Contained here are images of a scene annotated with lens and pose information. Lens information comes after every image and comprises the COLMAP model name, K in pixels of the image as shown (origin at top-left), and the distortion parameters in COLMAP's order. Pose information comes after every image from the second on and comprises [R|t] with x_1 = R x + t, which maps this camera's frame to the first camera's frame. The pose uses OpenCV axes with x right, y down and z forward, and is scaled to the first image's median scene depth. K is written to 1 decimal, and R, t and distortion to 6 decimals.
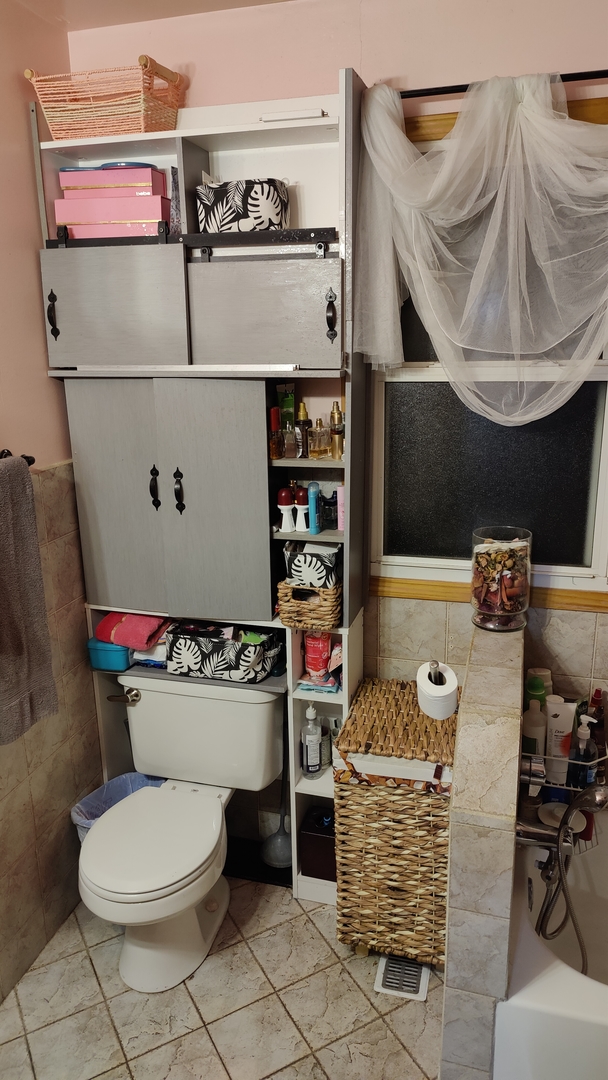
lens RADIAL K [[759.4, 0, 305.2], [0, 759.4, 539.0], [0, 0, 1]] dist [0.030010, -0.001223]
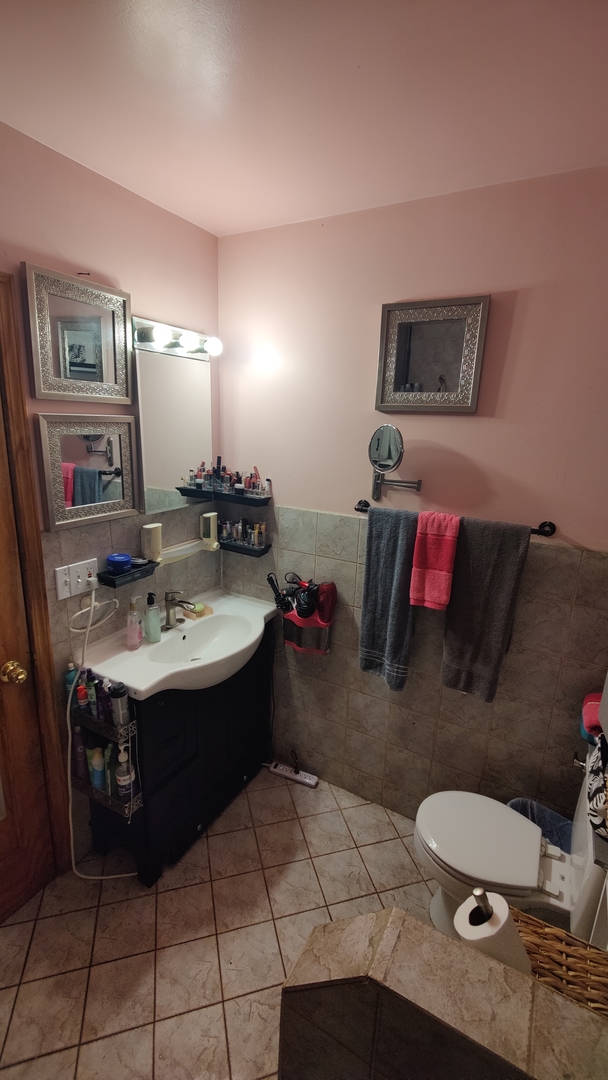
lens RADIAL K [[469.1, 0, 303.6], [0, 469.1, 539.1], [0, 0, 1]] dist [0.011314, -0.001641]
pose [[-0.229532, 0.241003, -0.942991, 0.503438], [-0.292738, 0.906904, 0.303035, -0.210522], [0.928235, 0.345605, -0.137613, 0.694441]]
